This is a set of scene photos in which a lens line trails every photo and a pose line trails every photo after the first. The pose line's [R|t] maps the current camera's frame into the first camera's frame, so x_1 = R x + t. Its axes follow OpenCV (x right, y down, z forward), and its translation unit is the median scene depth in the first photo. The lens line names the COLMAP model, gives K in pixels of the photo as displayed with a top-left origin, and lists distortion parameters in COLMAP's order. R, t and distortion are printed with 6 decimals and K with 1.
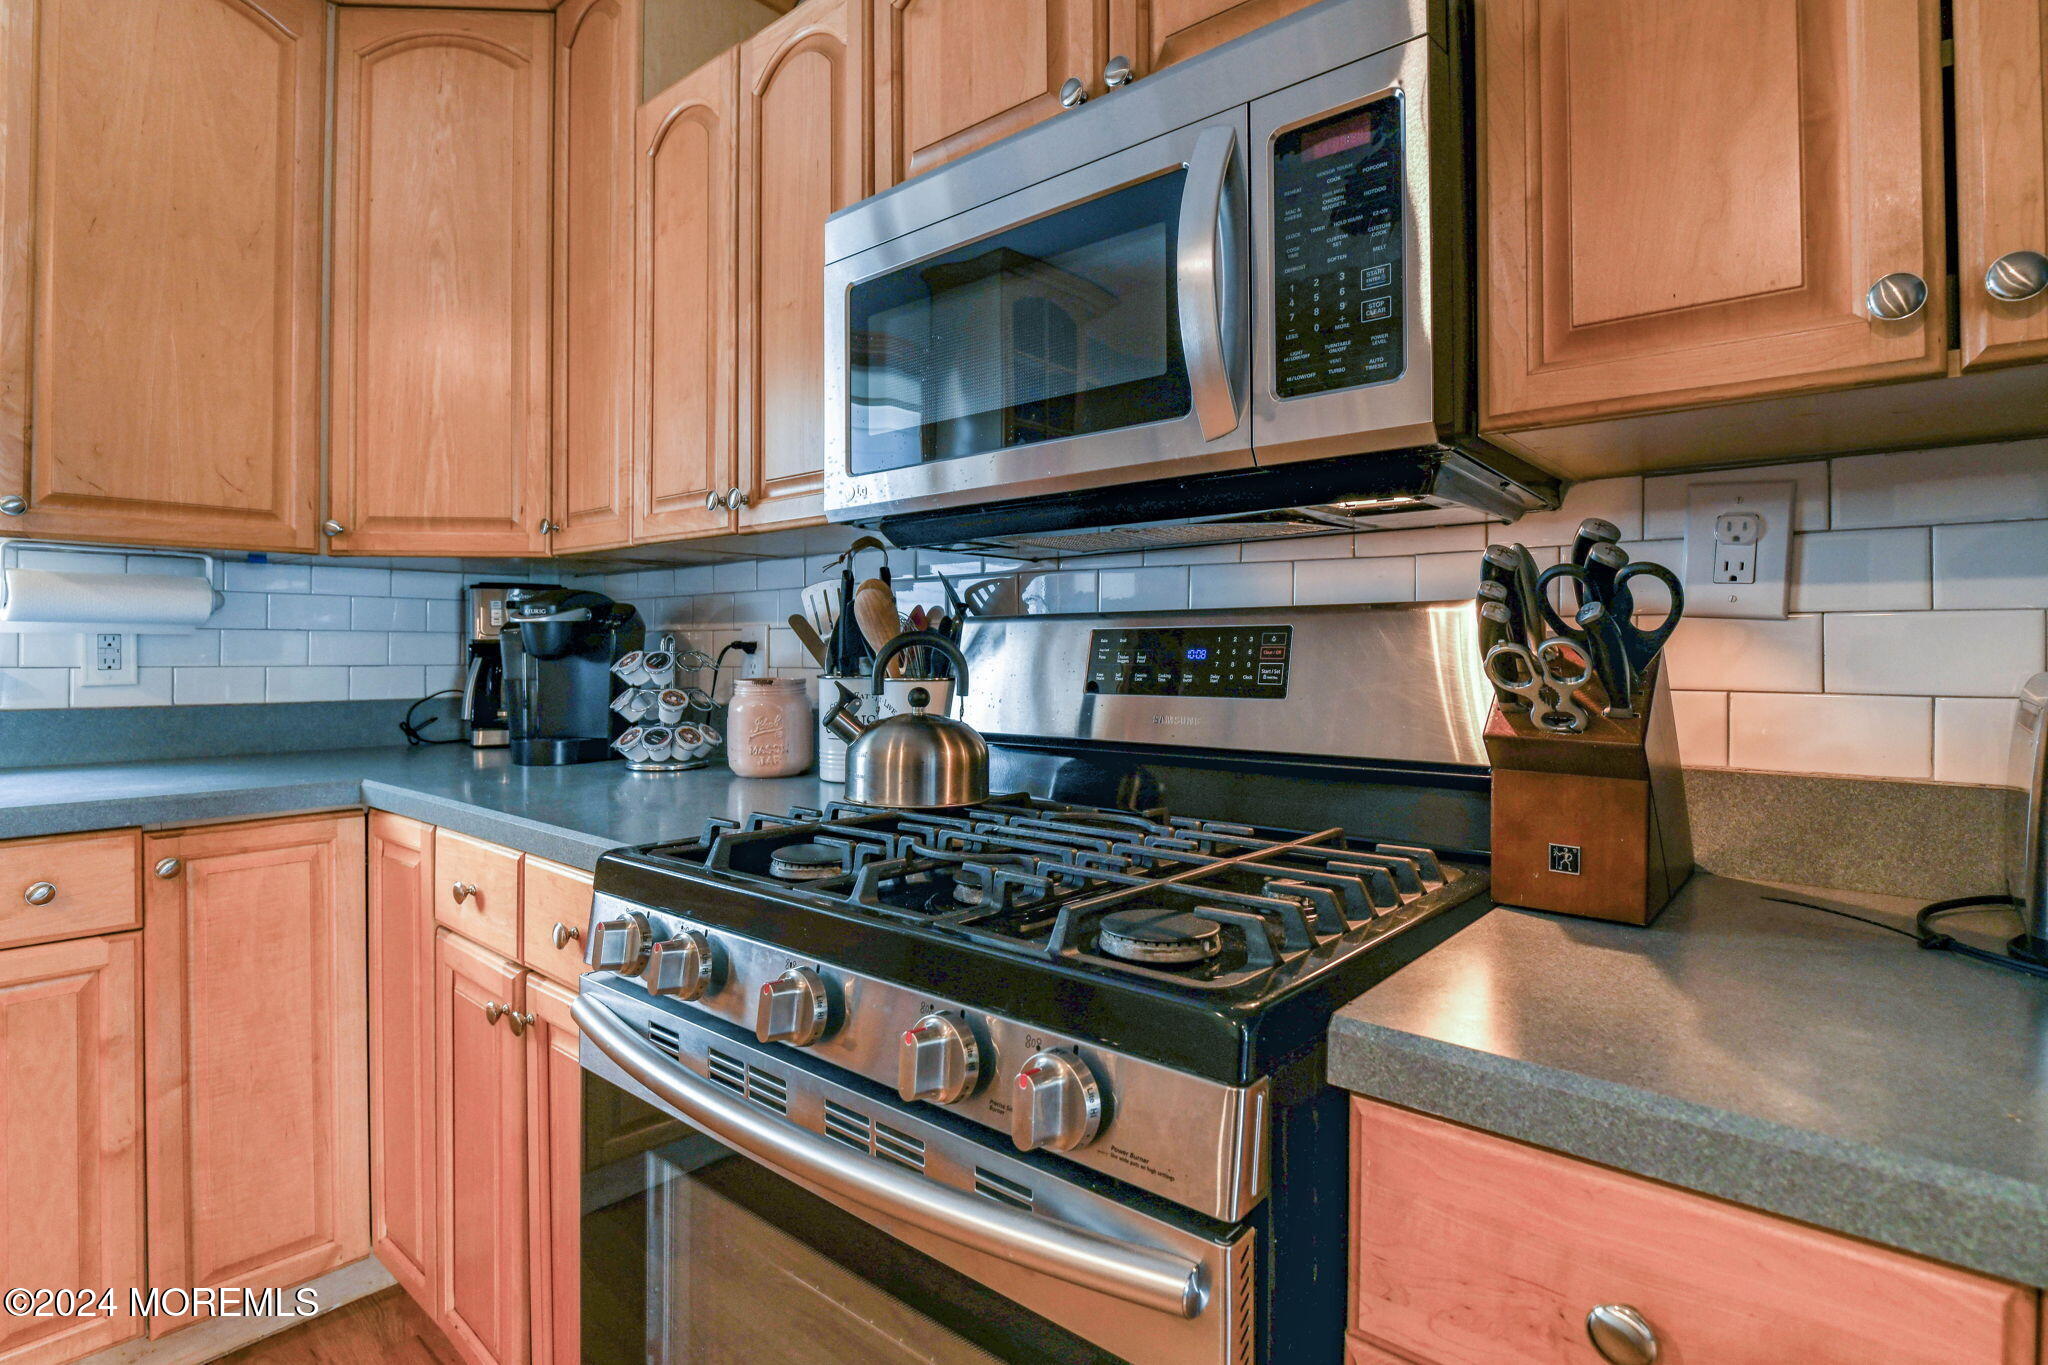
lens RADIAL K [[1026.0, 0, 1031.2], [0, 1026.0, 643.2], [0, 0, 1]] dist [-0.015283, -0.002373]
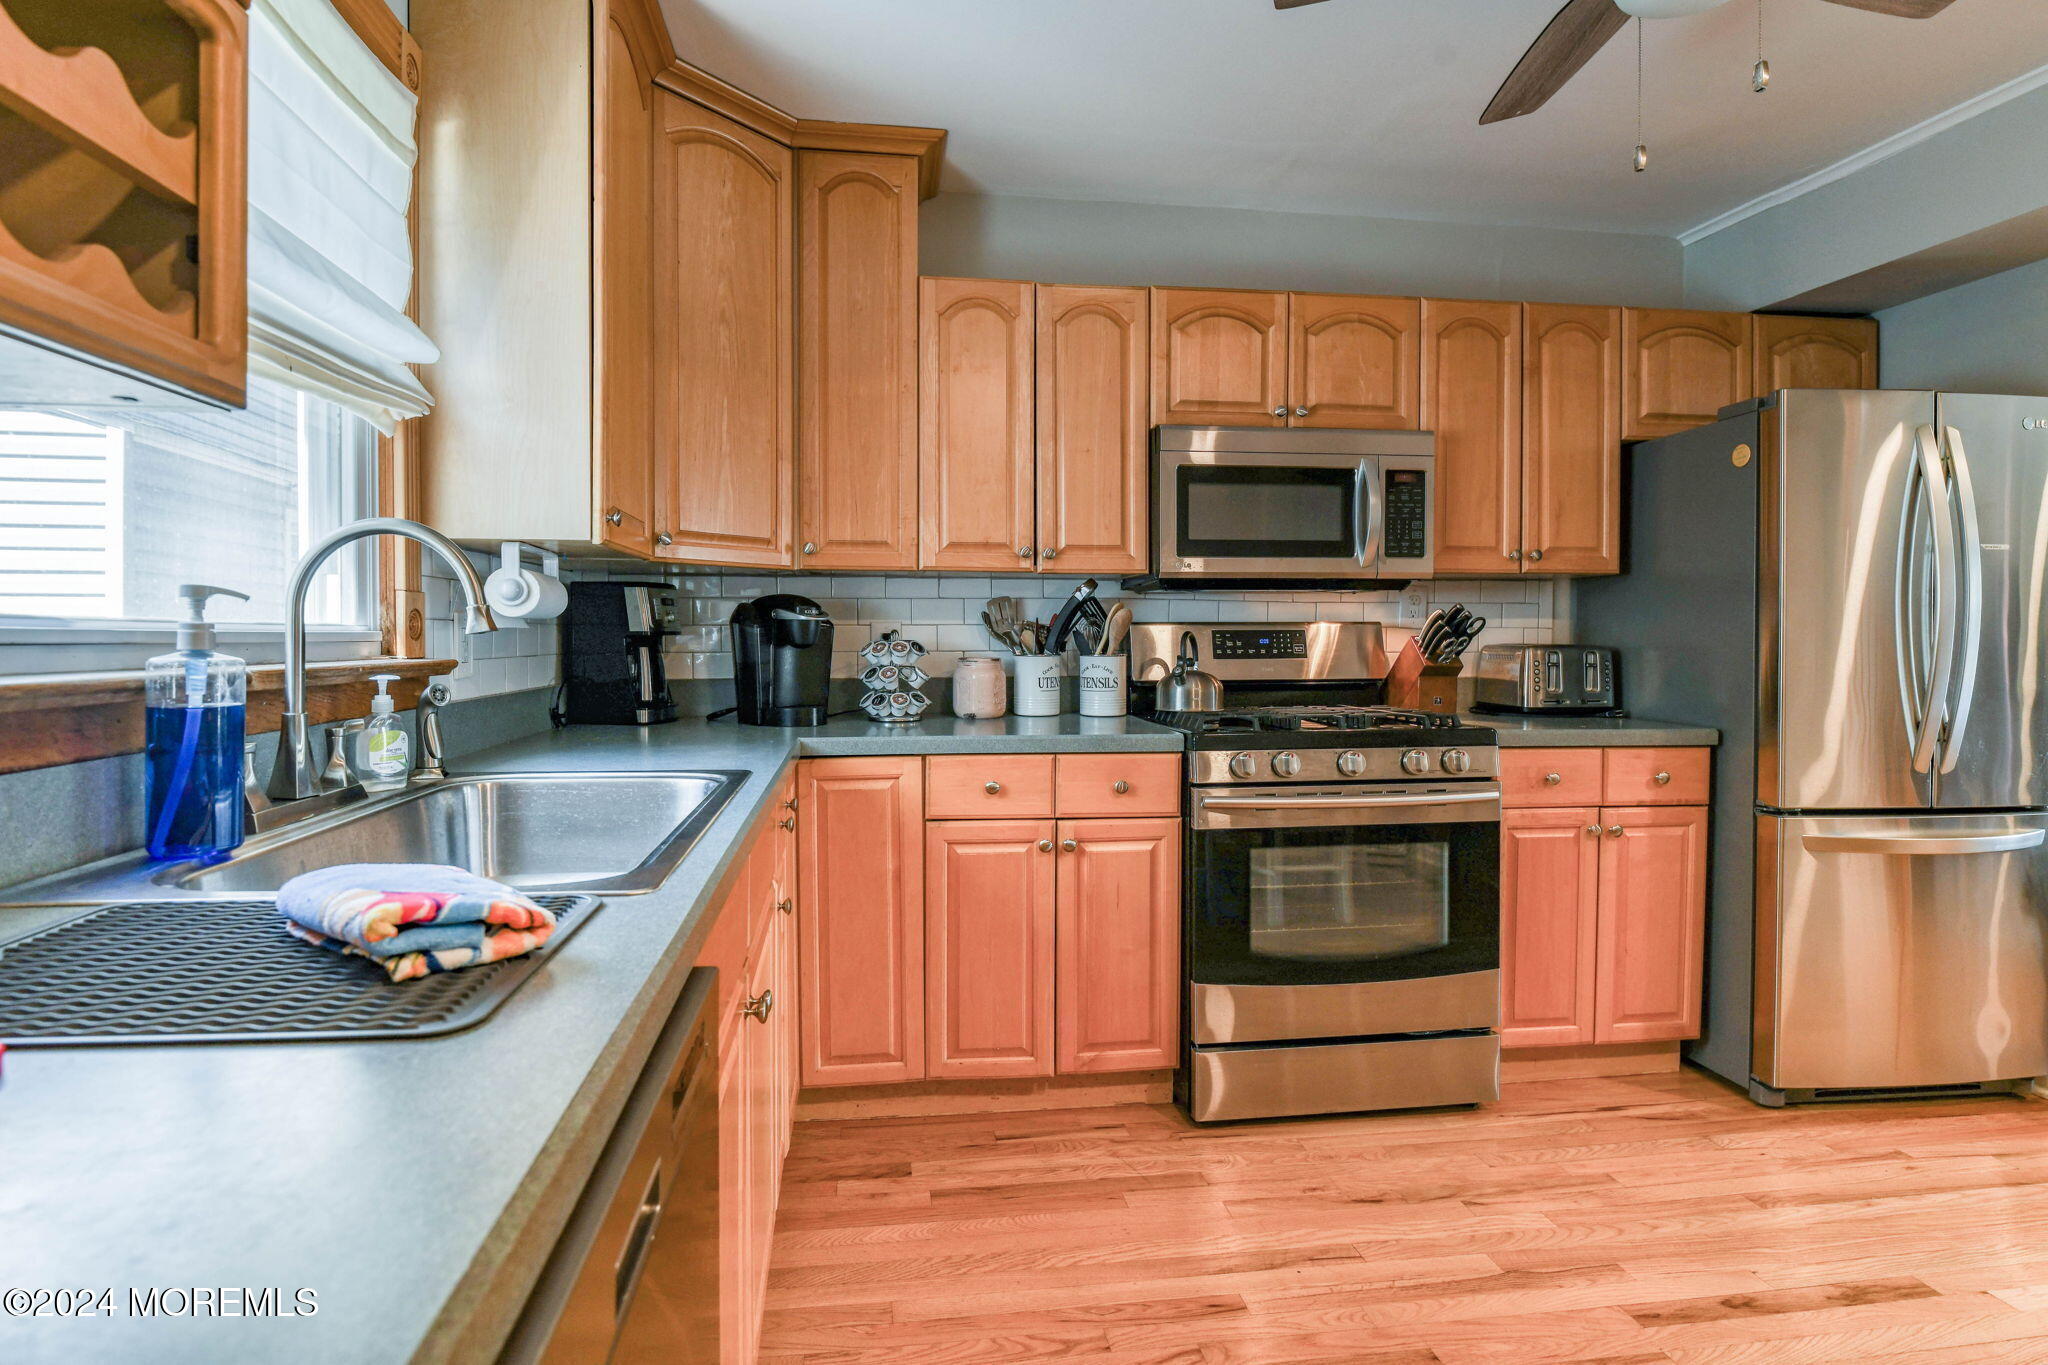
lens RADIAL K [[1037.0, 0, 1009.0], [0, 1037.0, 674.7], [0, 0, 1]] dist [-0.001896, -0.000098]
pose [[0.667154, -0.028653, 0.744368, -2.042533], [-0.002845, 0.999155, 0.041010, -0.008751], [-0.744914, -0.029478, 0.666509, -0.170019]]
